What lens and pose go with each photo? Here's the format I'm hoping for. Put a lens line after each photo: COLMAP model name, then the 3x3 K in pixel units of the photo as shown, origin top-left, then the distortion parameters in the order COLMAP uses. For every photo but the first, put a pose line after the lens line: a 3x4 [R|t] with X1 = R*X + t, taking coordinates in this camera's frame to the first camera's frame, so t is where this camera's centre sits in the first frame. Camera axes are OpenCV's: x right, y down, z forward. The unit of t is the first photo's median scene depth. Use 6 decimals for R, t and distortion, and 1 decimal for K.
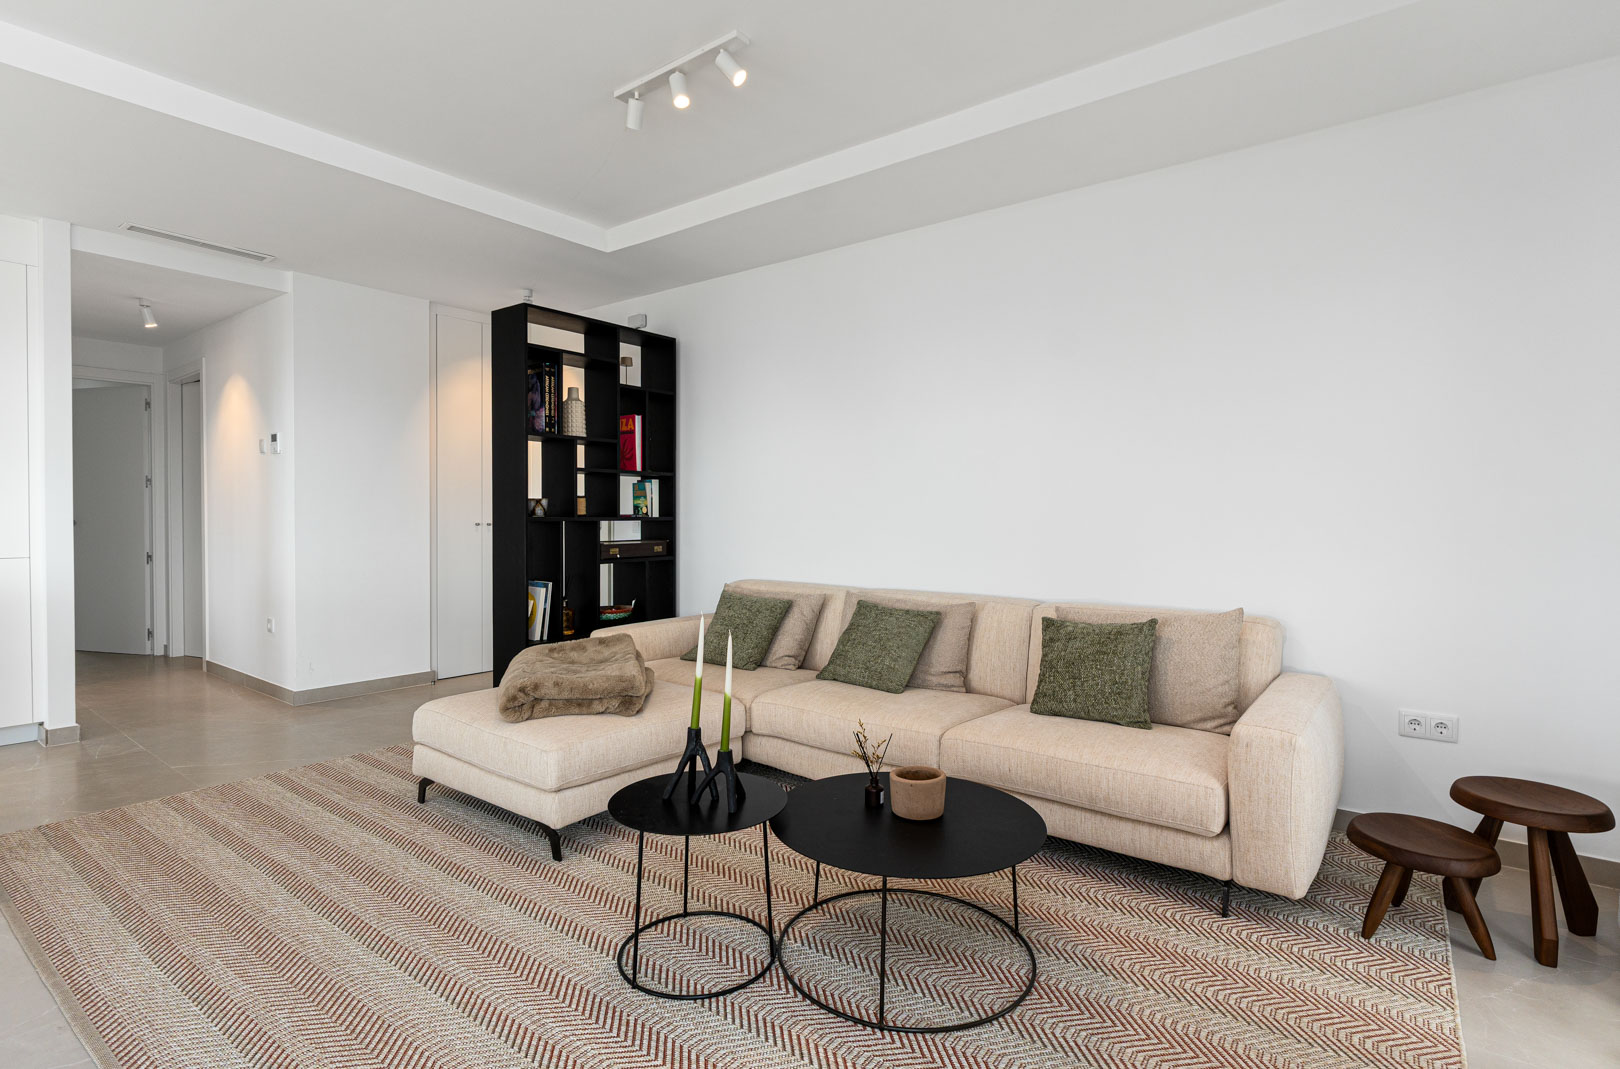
lens RADIAL K [[809.7, 0, 810.0], [0, 809.7, 534.5], [0, 0, 1]] dist [0.002129, 0.000797]
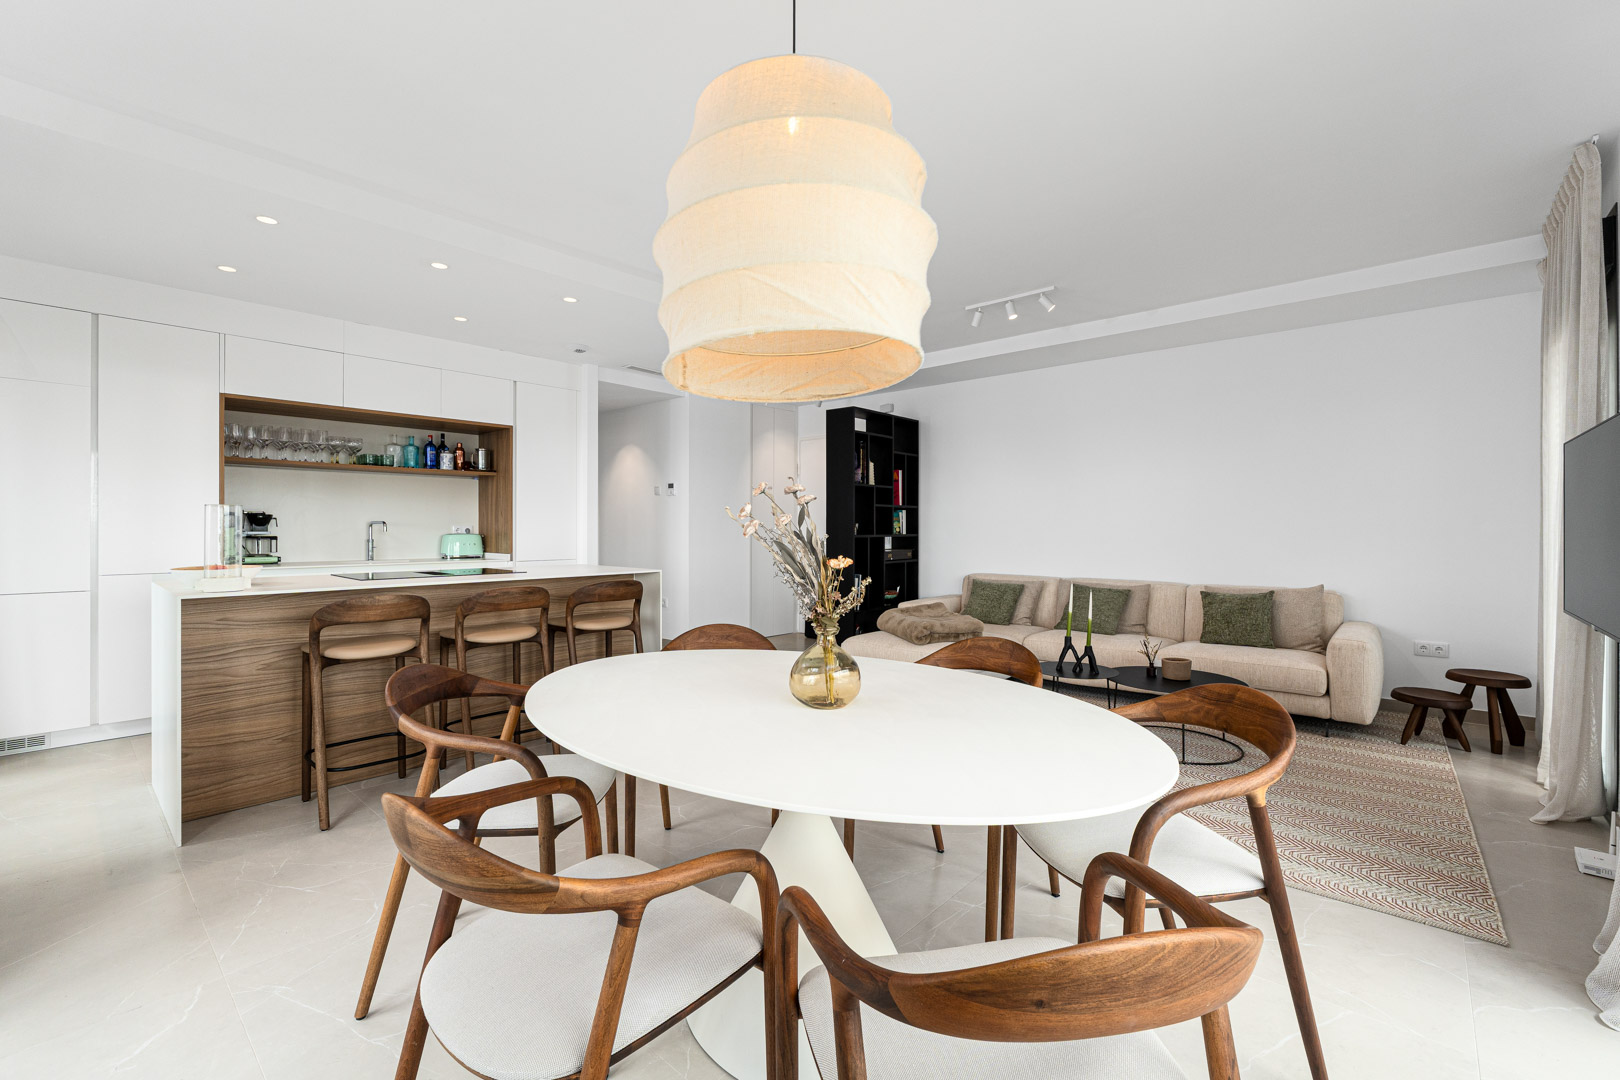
lens RADIAL K [[698.2, 0, 807.1], [0, 698.2, 534.2], [0, 0, 1]] dist [0.002968, 0.000163]
pose [[0.998209, -0.002643, -0.059767, -0.526881], [0.001719, 0.999878, -0.015520, -0.000829], [0.059800, 0.015390, 0.998092, -0.637665]]
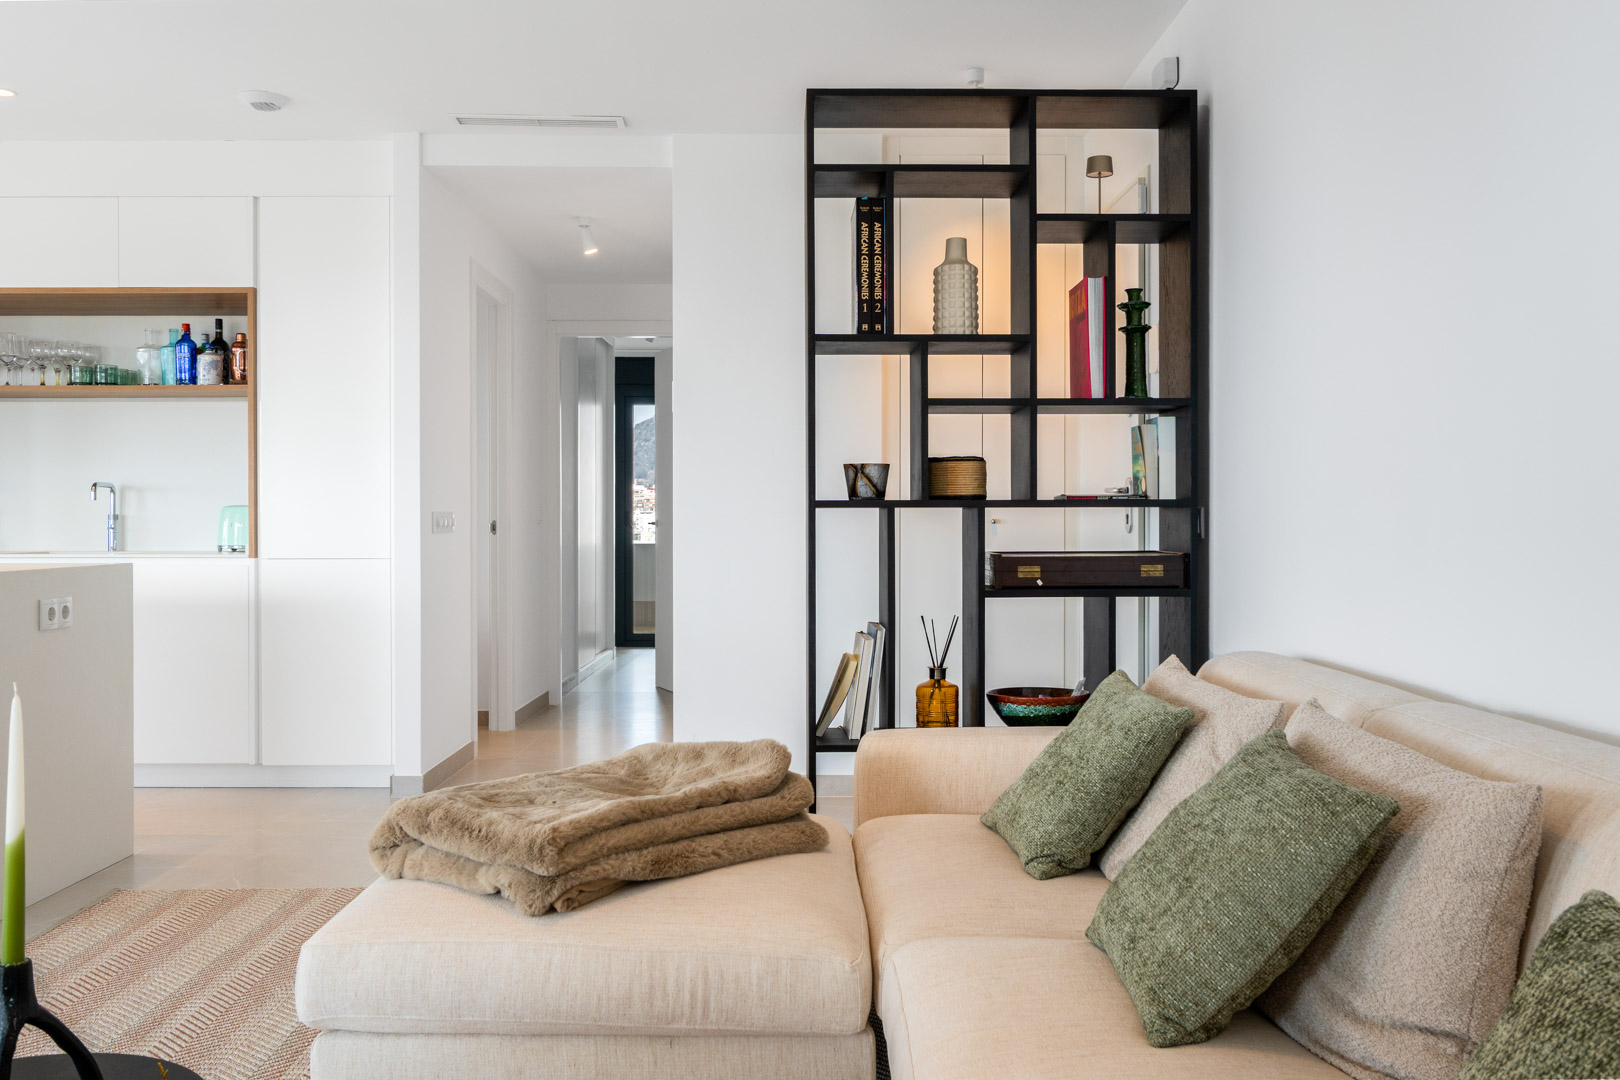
lens RADIAL K [[1369.7, 0, 810.0], [0, 1369.7, 540.0], [0, 0, 1]] dist [0.005556, 0.002332]
pose [[0.614840, 0.005775, -0.788631, 0.502293], [-0.016049, 0.999858, -0.005190, 0.013824], [0.788489, 0.015848, 0.614845, 0.671657]]
